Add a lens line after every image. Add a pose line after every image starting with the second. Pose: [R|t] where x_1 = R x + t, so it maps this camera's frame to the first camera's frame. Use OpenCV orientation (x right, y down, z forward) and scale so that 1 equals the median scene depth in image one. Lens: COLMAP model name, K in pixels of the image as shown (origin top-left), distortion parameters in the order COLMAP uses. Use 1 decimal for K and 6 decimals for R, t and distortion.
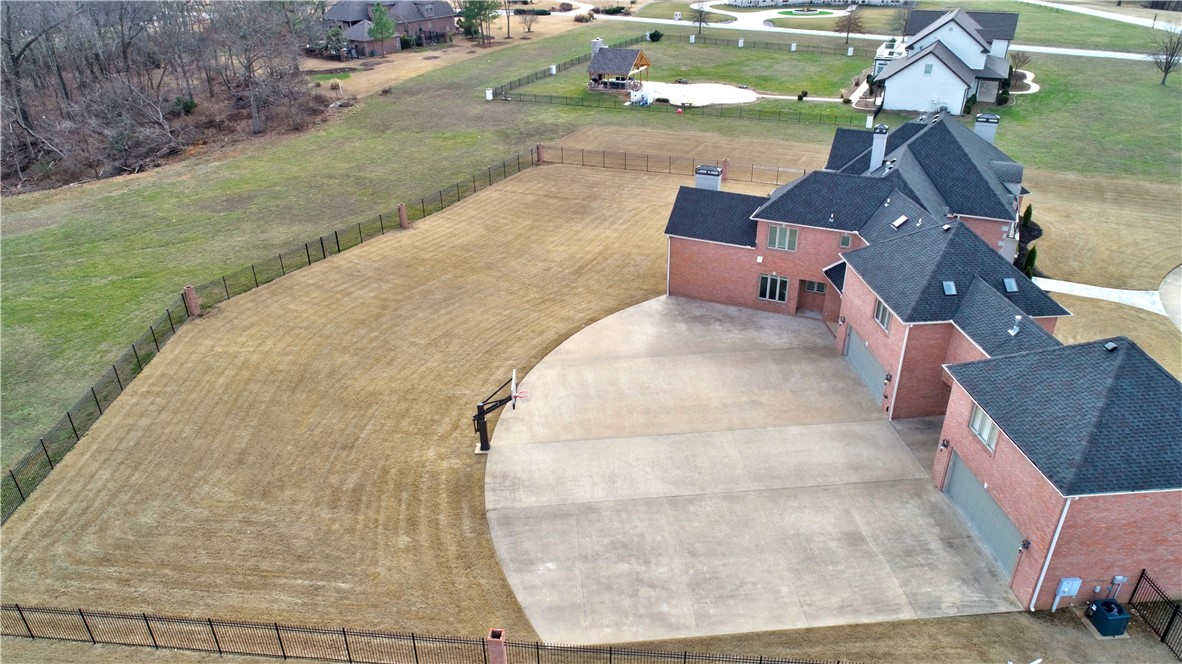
lens RADIAL K [[794.2, 0, 591.0], [0, 794.2, 332.0], [0, 0, 1]] dist [0.002679, -0.001315]
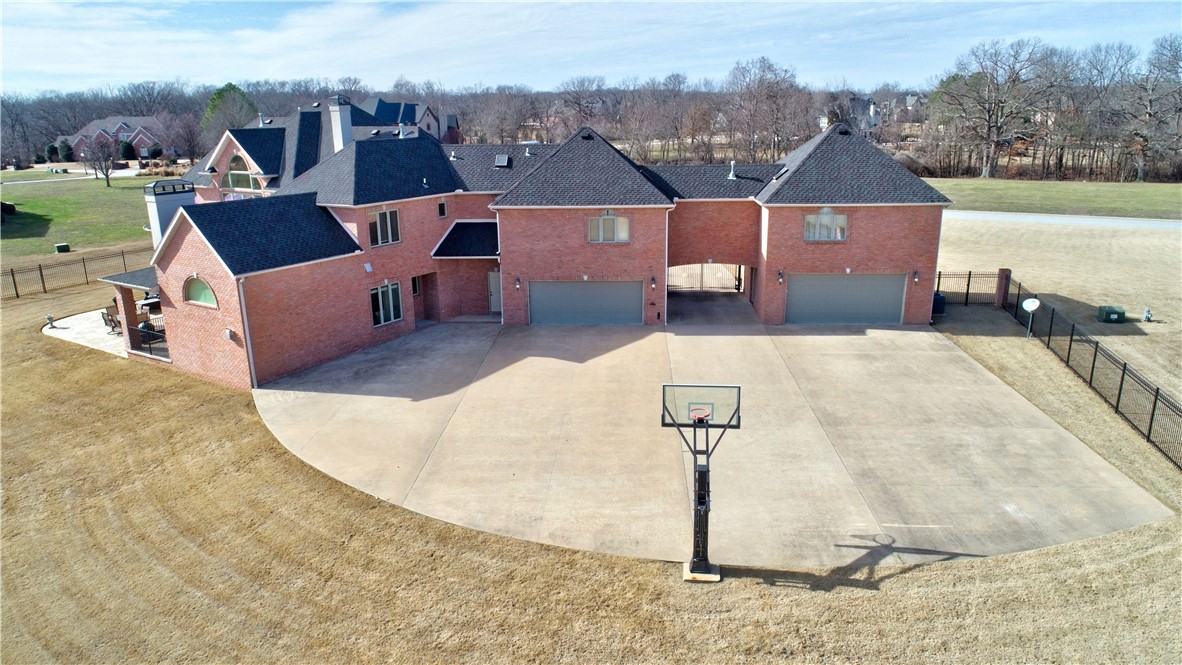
lens RADIAL K [[794.2, 0, 591.0], [0, 794.2, 332.5], [0, 0, 1]] dist [0.002679, -0.001315]
pose [[0.129054, -0.248992, 0.959869, -0.438578], [0.485326, 0.859971, 0.157826, -0.058984], [-0.864756, 0.445481, 0.231825, 0.707486]]
